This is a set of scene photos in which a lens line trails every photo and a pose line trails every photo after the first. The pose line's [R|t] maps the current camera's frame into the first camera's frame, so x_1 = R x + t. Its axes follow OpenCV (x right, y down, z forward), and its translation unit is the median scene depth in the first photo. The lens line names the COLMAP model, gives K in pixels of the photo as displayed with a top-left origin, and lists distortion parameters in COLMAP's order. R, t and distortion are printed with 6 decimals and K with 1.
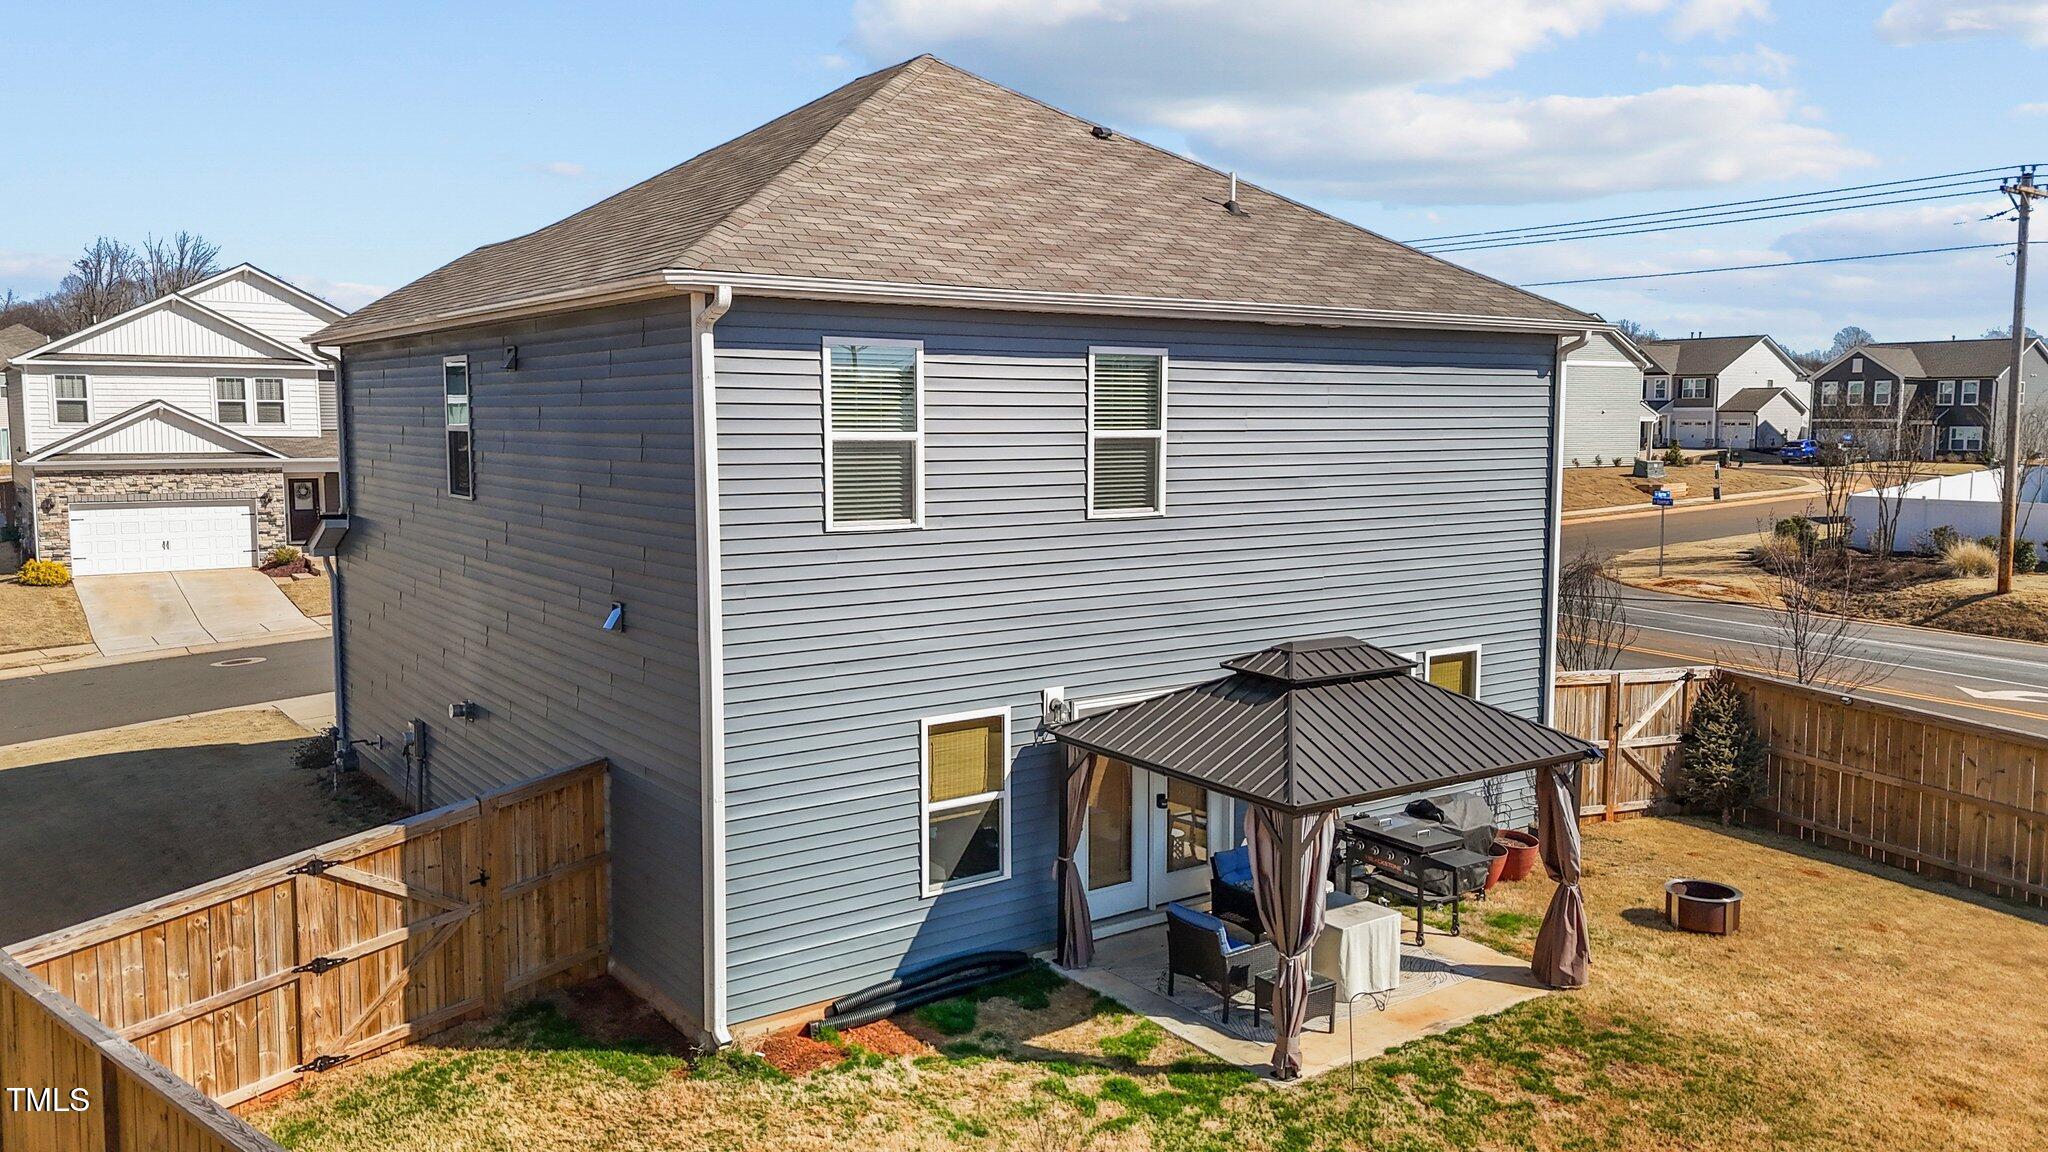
lens RADIAL K [[1502.9, 0, 1024.1], [0, 1502.9, 560.4], [0, 0, 1]] dist [0.073419, -0.062013]
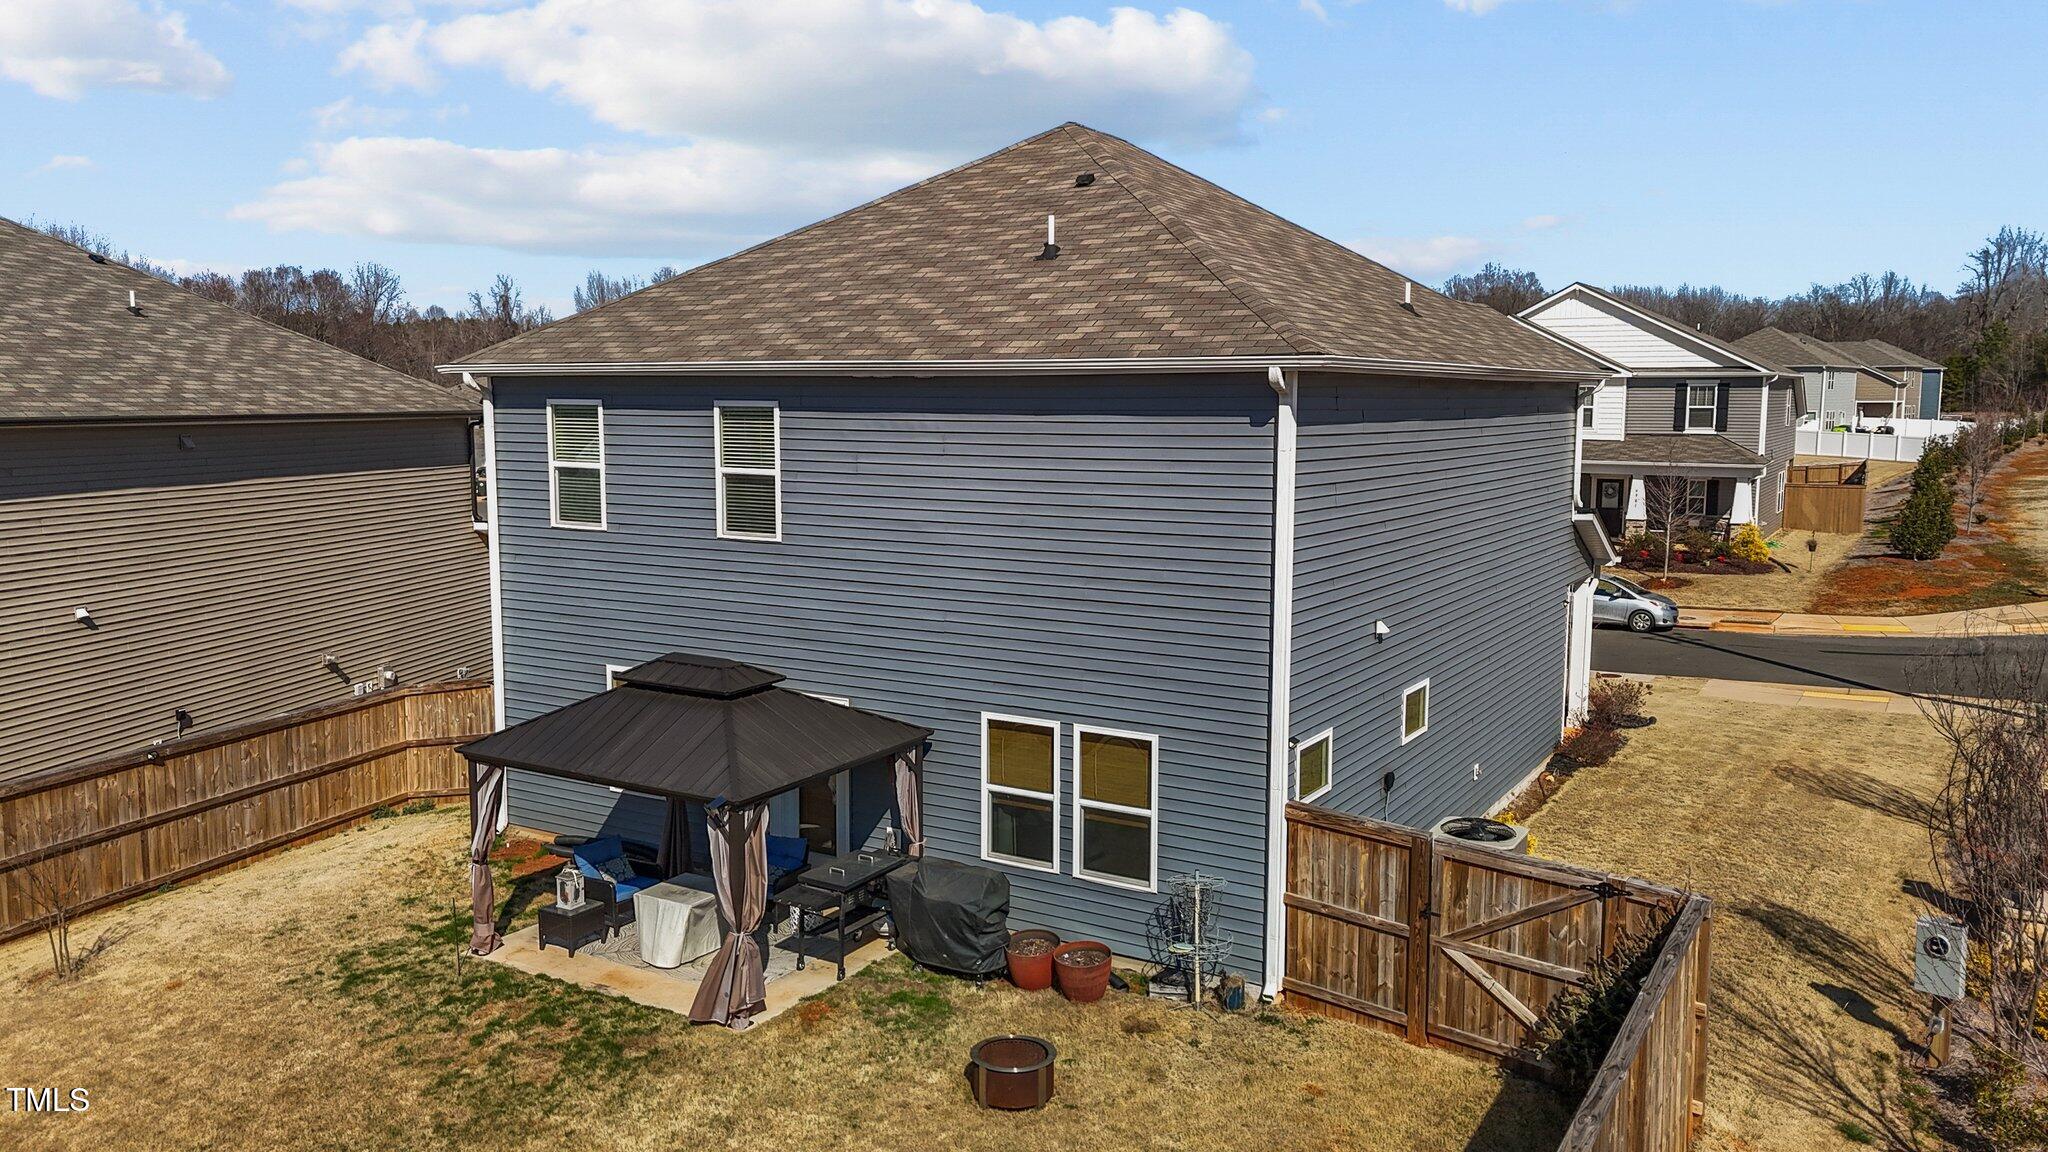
lens RADIAL K [[1502.9, 0, 1024.1], [0, 1502.9, 560.4], [0, 0, 1]] dist [0.073419, -0.062013]
pose [[0.399484, 0.099432, -0.911332, 0.372423], [-0.092503, 0.993399, 0.067837, -0.033799], [0.912061, 0.057201, 0.406045, 0.207768]]
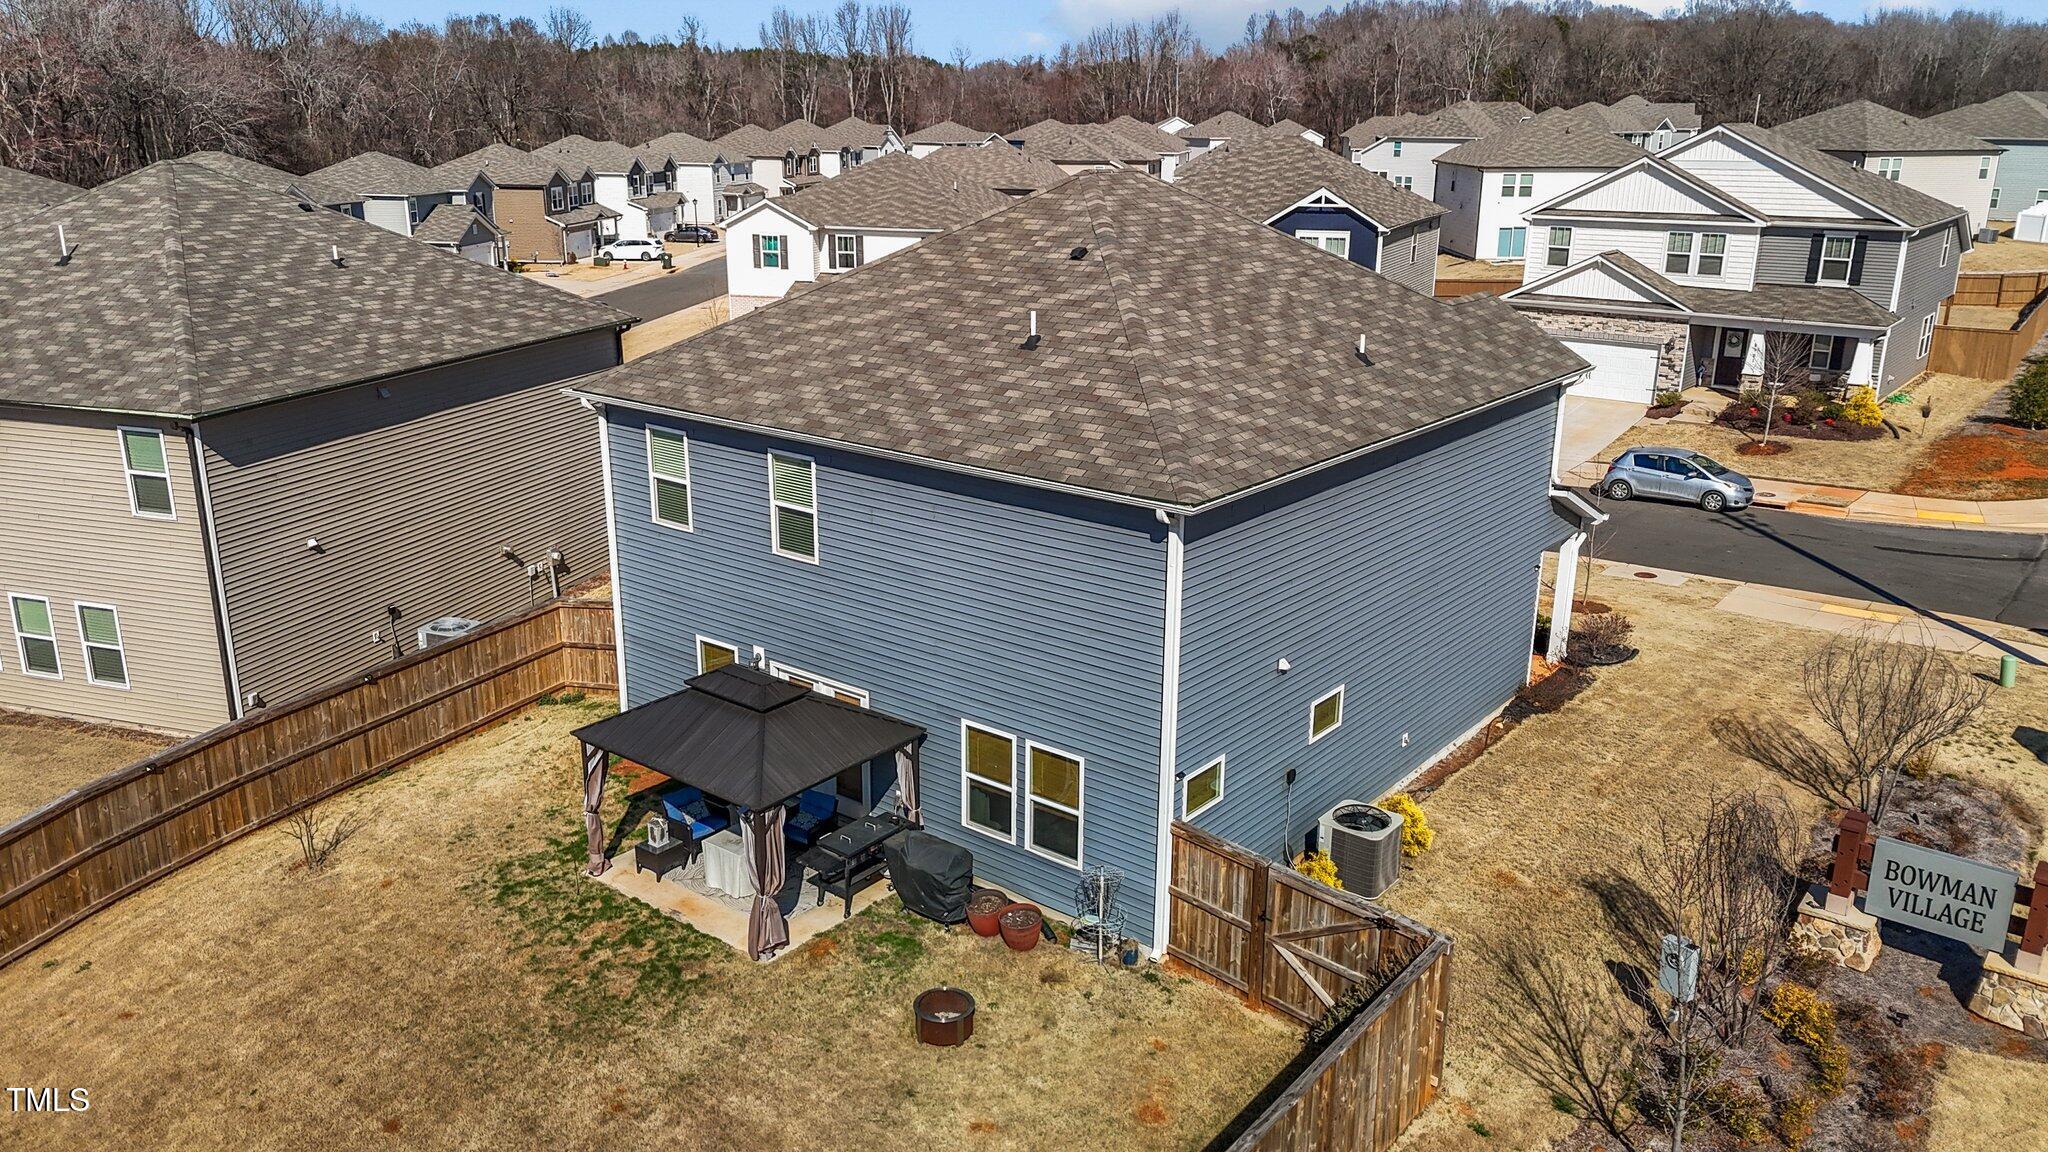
lens RADIAL K [[1502.9, 0, 1024.1], [0, 1502.9, 560.4], [0, 0, 1]] dist [0.073419, -0.062013]
pose [[0.279519, 0.274086, -0.920188, 0.455164], [-0.100840, 0.961469, 0.255751, -0.130788], [0.954830, 0.021304, 0.296388, 0.224861]]
